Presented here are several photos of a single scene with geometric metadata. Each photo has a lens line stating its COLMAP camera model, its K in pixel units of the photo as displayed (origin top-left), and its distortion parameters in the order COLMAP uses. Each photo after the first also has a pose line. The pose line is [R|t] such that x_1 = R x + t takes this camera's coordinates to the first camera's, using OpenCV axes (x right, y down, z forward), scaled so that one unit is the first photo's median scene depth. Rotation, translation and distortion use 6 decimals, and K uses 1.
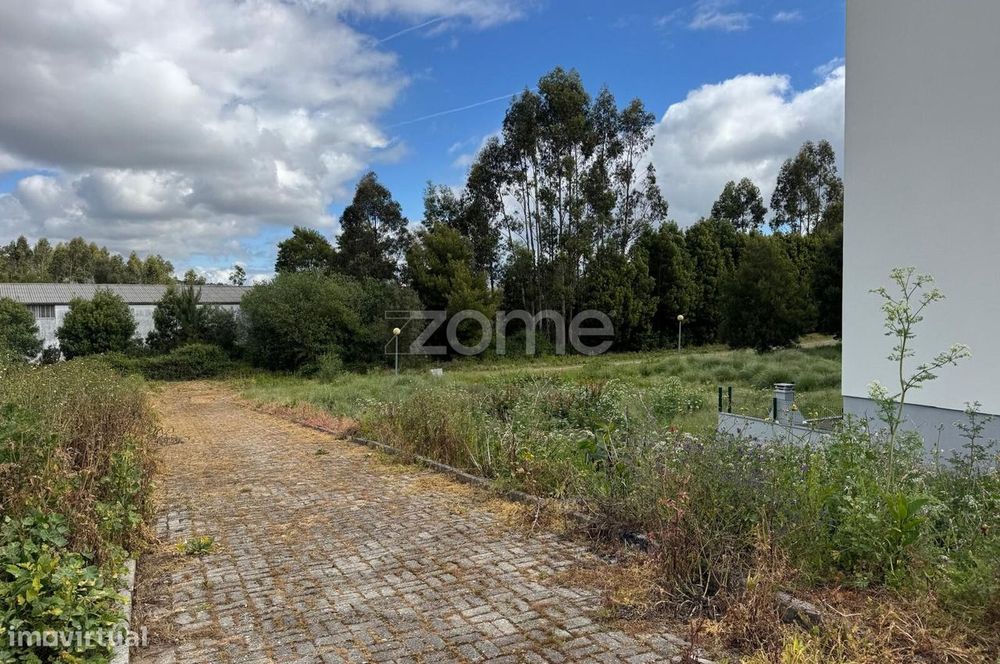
lens RADIAL K [[712.1, 0, 500.0], [0, 712.1, 332.0], [0, 0, 1]] dist [0.135030, -0.225766]
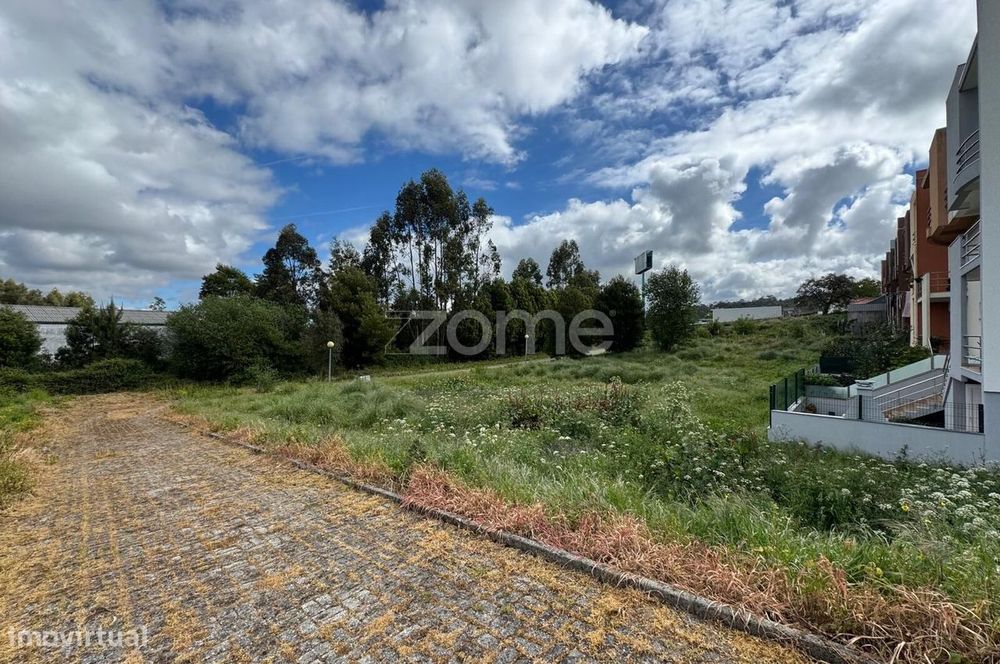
lens RADIAL K [[404.2, 0, 500.0], [0, 404.2, 332.0], [0, 0, 1]] dist [0.000435, 0.000401]
pose [[0.933565, 0.009501, 0.358281, -0.085176], [0.008521, 0.998778, -0.048690, 0.009494], [-0.358306, 0.048508, 0.932343, 0.194947]]
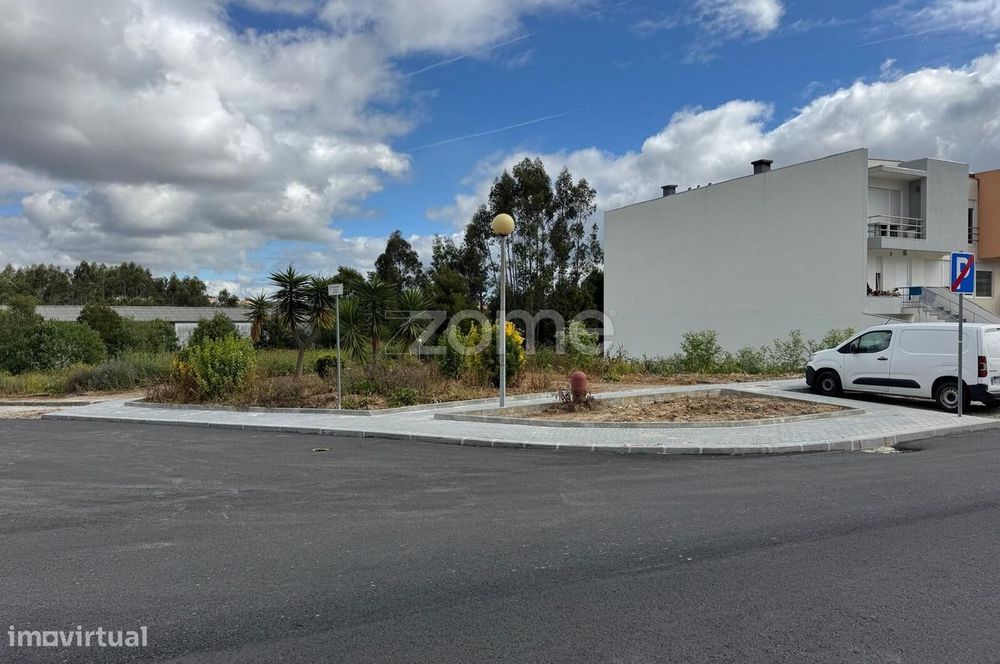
lens RADIAL K [[712.1, 0, 500.0], [0, 712.1, 332.0], [0, 0, 1]] dist [0.135030, -0.225766]
pose [[0.999927, 0.006934, 0.009858, 0.011758], [-0.006759, 0.999821, -0.017686, 0.002966], [-0.009978, 0.017618, 0.999795, -0.403141]]
